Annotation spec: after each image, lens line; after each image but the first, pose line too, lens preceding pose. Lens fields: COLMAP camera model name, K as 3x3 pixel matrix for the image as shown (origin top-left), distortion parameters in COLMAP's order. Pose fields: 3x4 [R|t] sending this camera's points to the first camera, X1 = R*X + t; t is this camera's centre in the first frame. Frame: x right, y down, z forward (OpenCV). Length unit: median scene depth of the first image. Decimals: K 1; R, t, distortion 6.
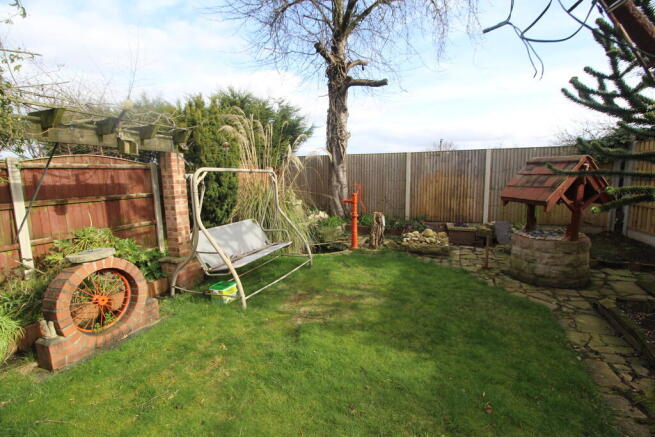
lens RADIAL K [[305.8, 0, 327.5], [0, 305.8, 218.5], [0, 0, 1]] dist [-0.018614, -0.001382]
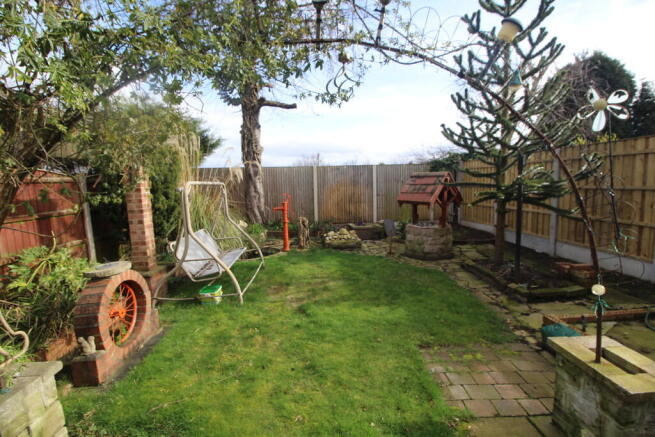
lens RADIAL K [[305.8, 0, 327.5], [0, 305.8, 218.5], [0, 0, 1]] dist [-0.018614, -0.001382]
pose [[0.906051, -0.055602, 0.419500, -0.338670], [0.068203, 0.997557, -0.015088, 0.010873], [-0.417637, 0.042282, 0.907630, -0.144367]]
